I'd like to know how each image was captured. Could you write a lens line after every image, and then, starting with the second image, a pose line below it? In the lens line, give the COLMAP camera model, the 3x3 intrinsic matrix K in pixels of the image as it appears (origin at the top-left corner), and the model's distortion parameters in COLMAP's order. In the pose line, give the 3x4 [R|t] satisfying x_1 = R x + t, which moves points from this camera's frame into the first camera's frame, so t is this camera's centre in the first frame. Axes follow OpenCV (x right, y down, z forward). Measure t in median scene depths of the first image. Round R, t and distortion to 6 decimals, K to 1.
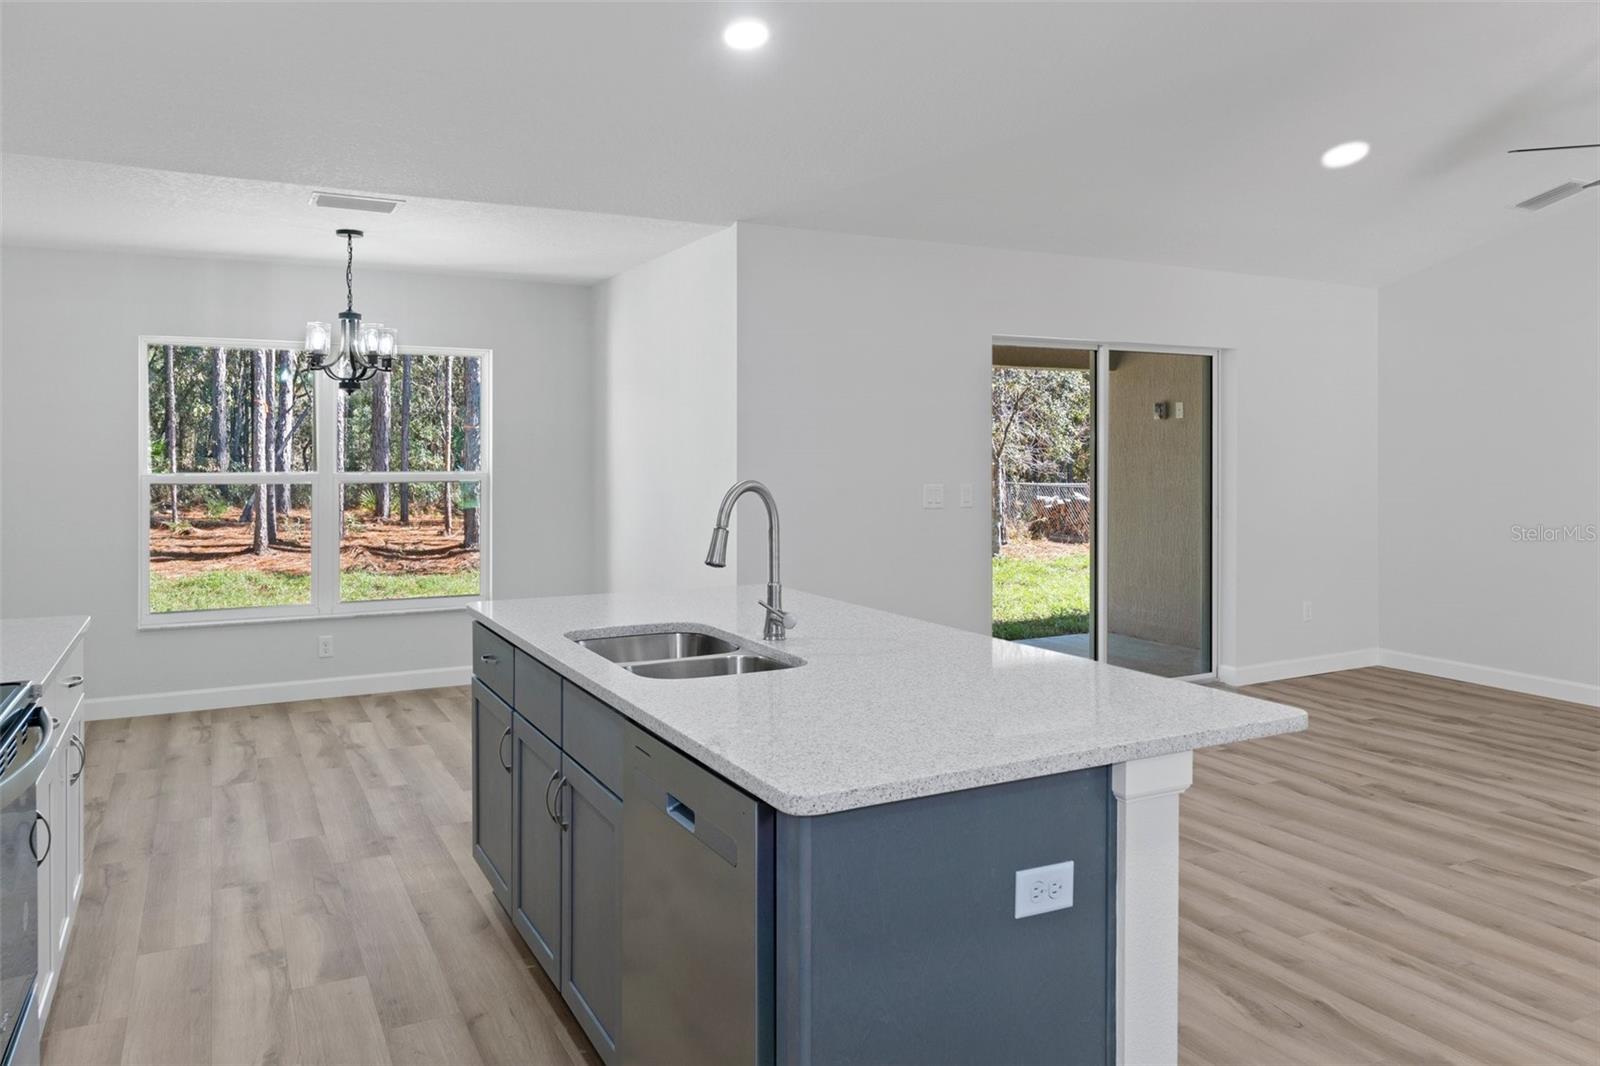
lens RADIAL K [[1116.2, 0, 802.6], [0, 1116.2, 458.1], [0, 0, 1]] dist [-0.003080, -0.000572]
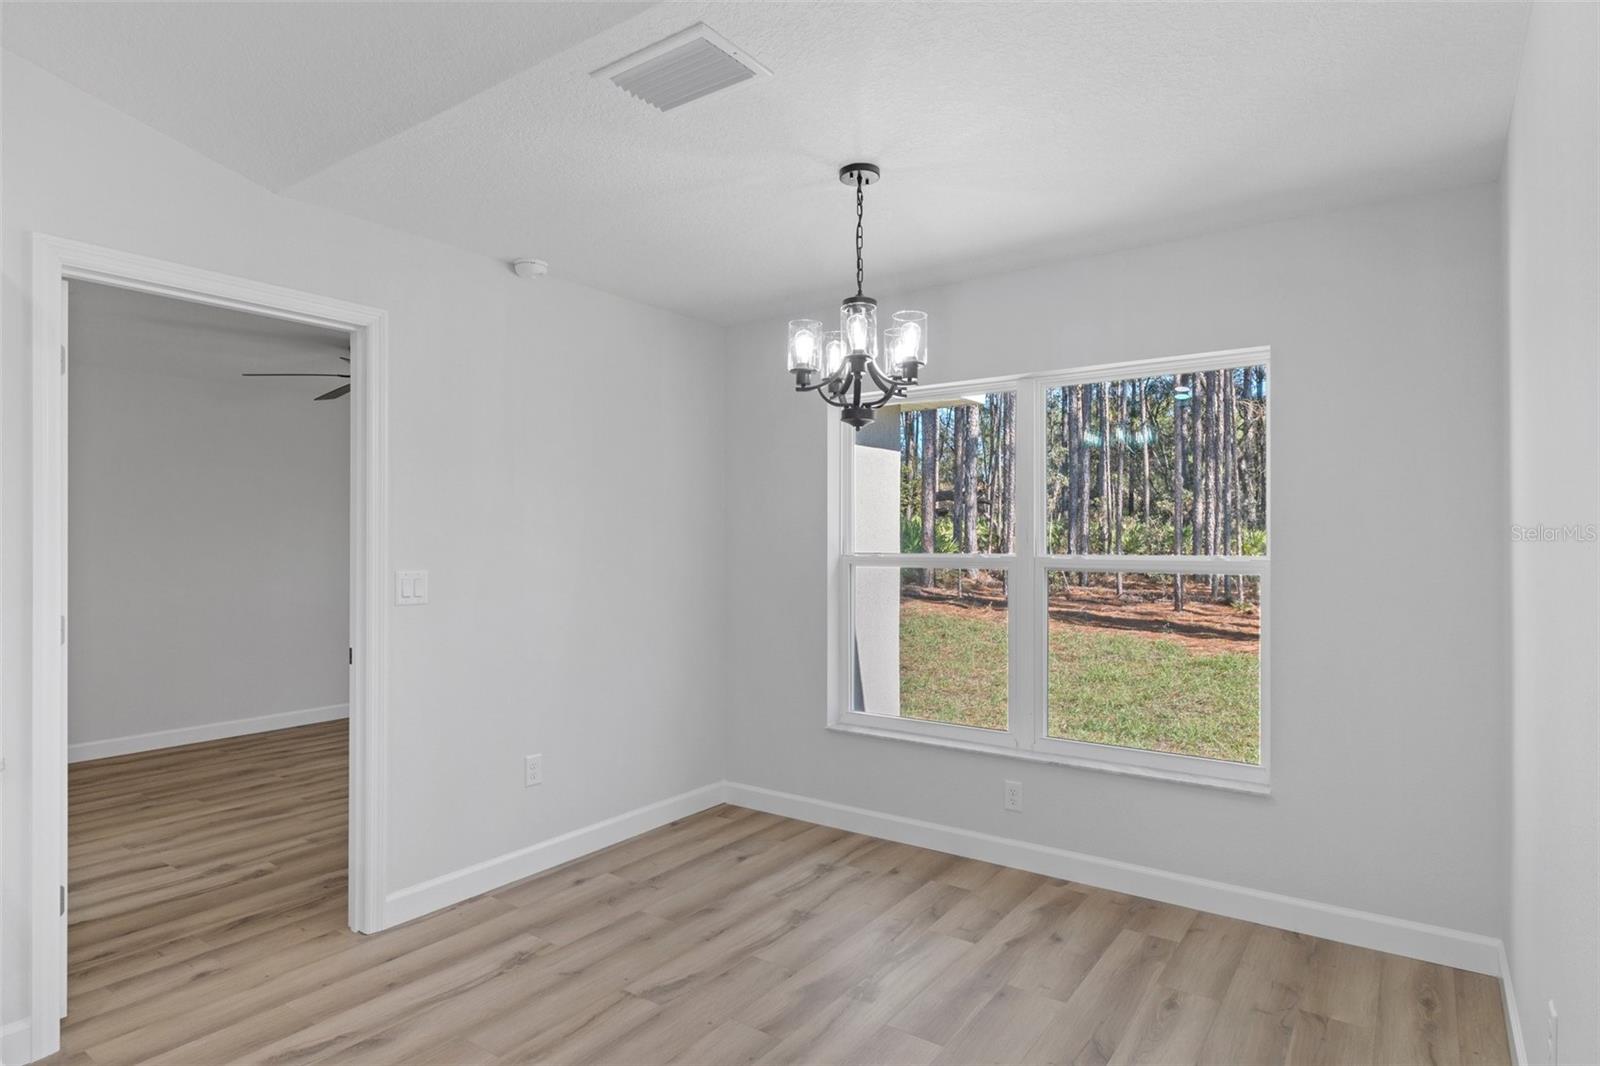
lens RADIAL K [[882.3, 0, 777.0], [0, 882.3, 547.0], [0, 0, 1]] dist [-0.001507, -0.000012]
pose [[0.427423, 0.002703, -0.904048, 0.026235], [-0.000424, 0.999996, 0.002790, 0.007989], [0.904052, -0.000809, 0.427422, 0.754158]]
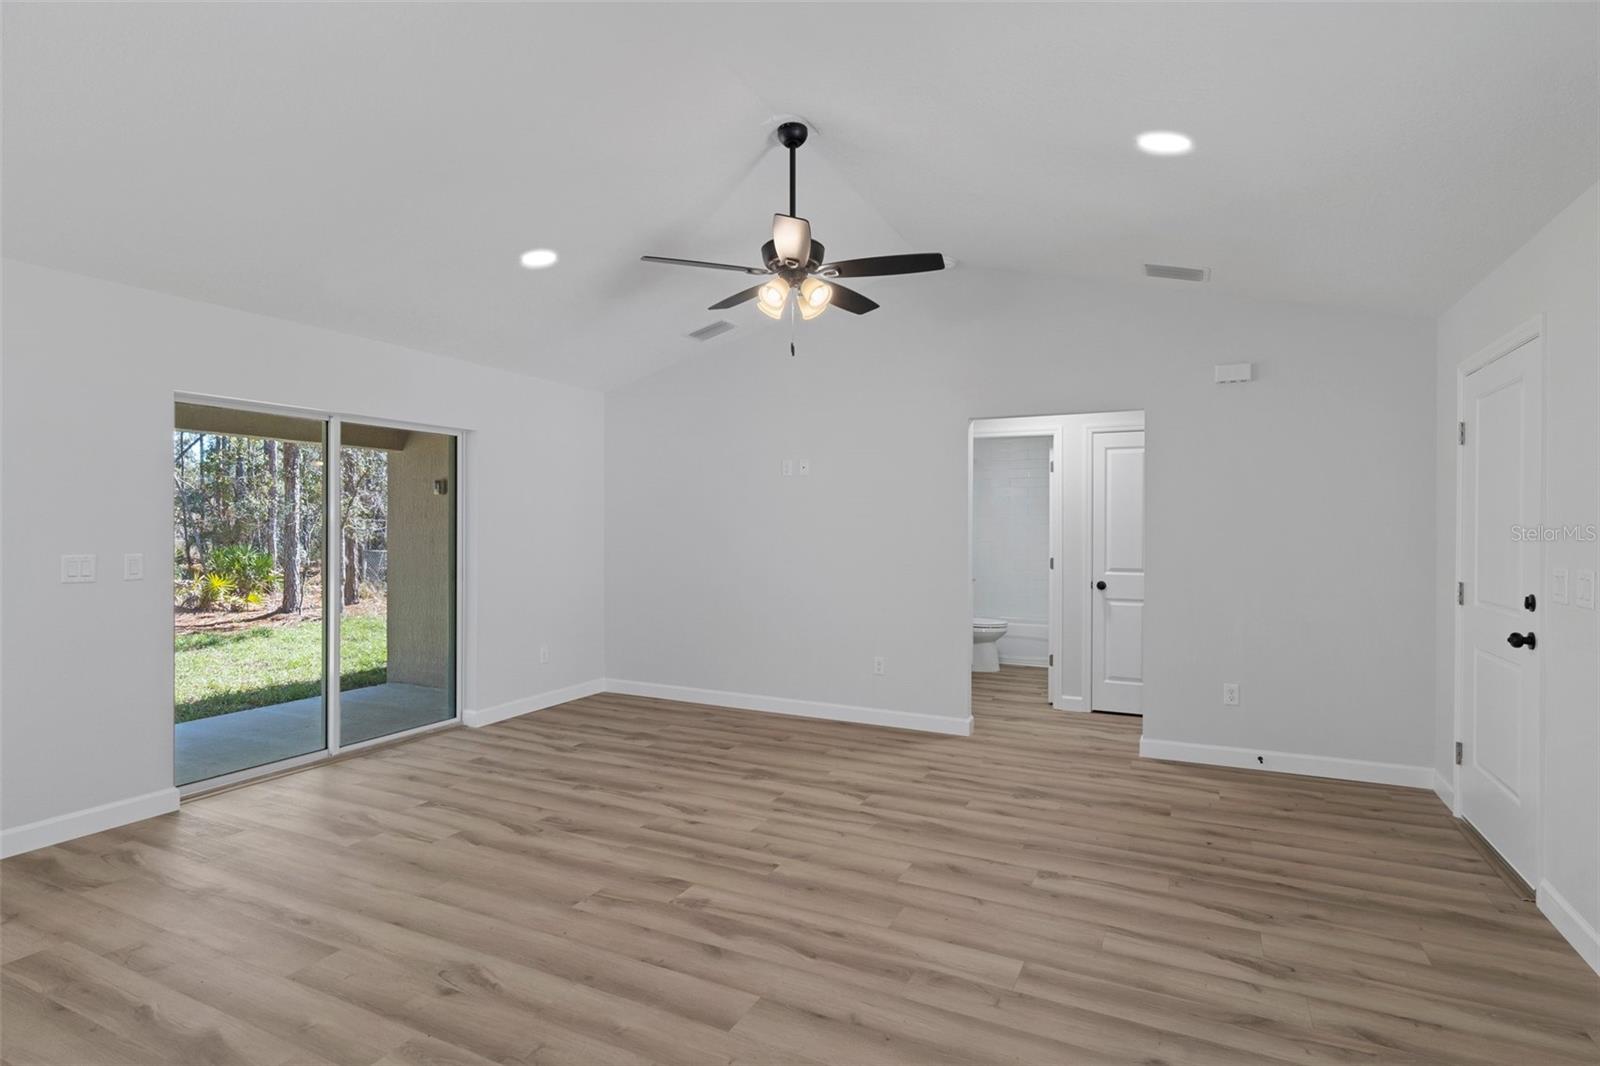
lens RADIAL K [[809.1, 0, 800.0], [0, 809.1, 533.0], [0, 0, 1]] dist [0.000401, 0.000159]
pose [[0.807321, -0.000617, 0.590112, 0.215342], [-0.000777, 0.999997, 0.002109, 0.005121], [-0.590112, -0.002161, 0.807319, 0.178388]]
